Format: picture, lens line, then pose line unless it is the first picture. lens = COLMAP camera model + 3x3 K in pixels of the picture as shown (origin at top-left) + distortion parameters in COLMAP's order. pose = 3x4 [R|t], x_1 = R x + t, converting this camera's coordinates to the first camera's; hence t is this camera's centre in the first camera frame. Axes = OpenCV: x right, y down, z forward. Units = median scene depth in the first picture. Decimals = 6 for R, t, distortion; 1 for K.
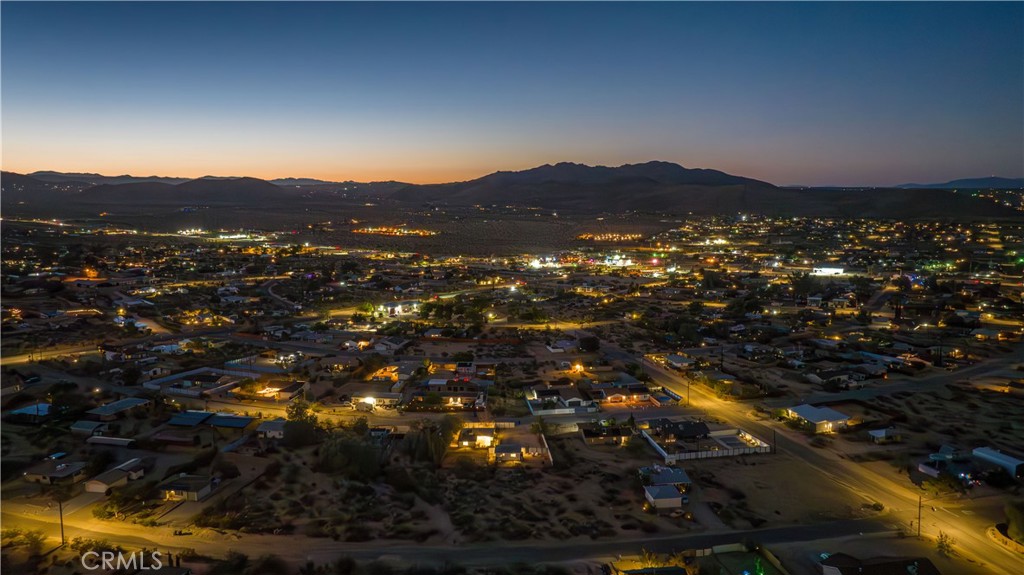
lens RADIAL K [[715.3, 0, 516.0], [0, 715.3, 286.9], [0, 0, 1]] dist [-0.013980, 0.002373]
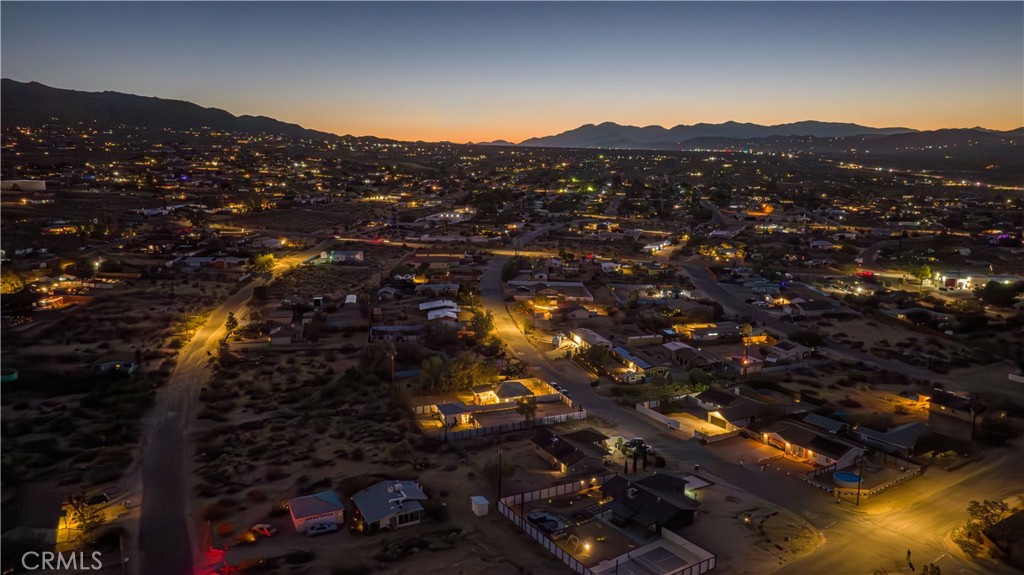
lens RADIAL K [[715.3, 0, 516.0], [0, 715.3, 286.9], [0, 0, 1]] dist [-0.013980, 0.002373]
pose [[0.362486, 0.169337, -0.916476, 0.572500], [-0.116083, 0.983901, 0.135882, -0.013419], [0.924731, 0.057132, 0.376308, 0.620729]]
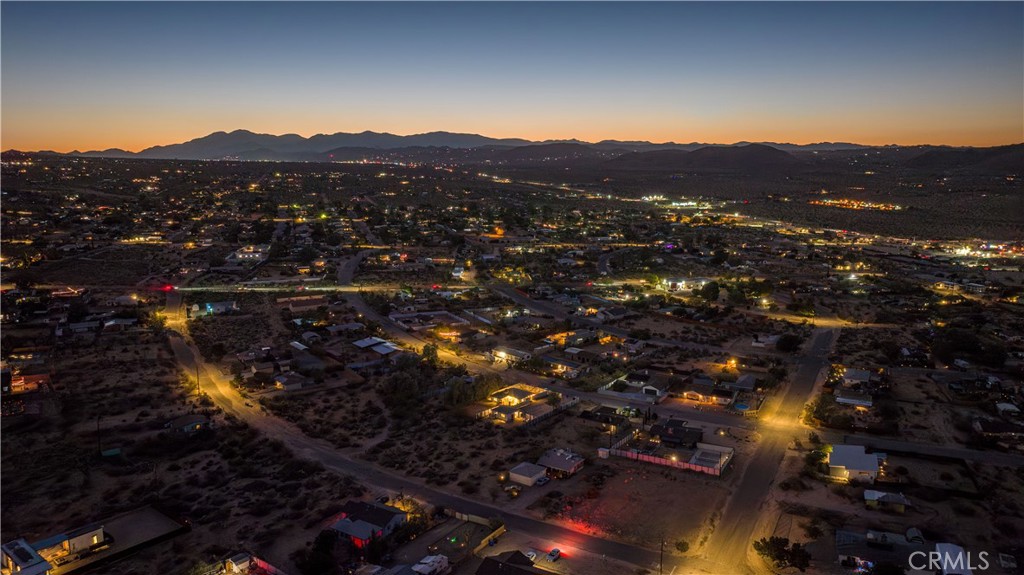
lens RADIAL K [[715.3, 0, 516.0], [0, 715.3, 286.9], [0, 0, 1]] dist [-0.013980, 0.002373]
pose [[0.756695, 0.109438, -0.644543, 0.586798], [-0.078264, 0.993964, 0.076884, -0.047750], [0.649066, -0.007734, 0.760692, 0.113883]]
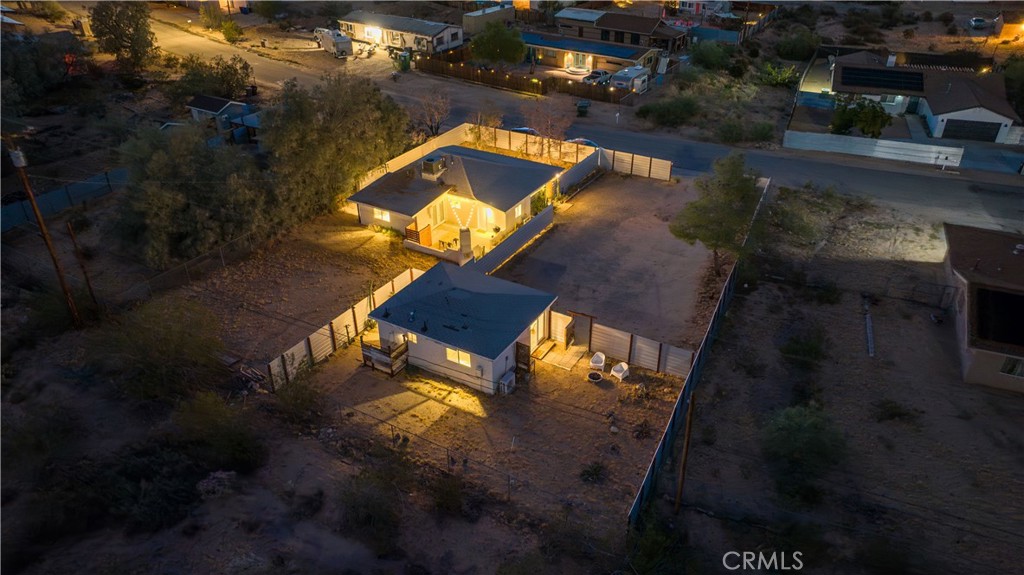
lens RADIAL K [[715.3, 0, 516.0], [0, 715.3, 286.9], [0, 0, 1]] dist [-0.013980, 0.002373]
pose [[0.872203, 0.260348, -0.414102, 0.060378], [-0.068238, 0.903070, 0.424039, 0.117966], [0.484360, -0.341590, 0.805426, 0.703021]]
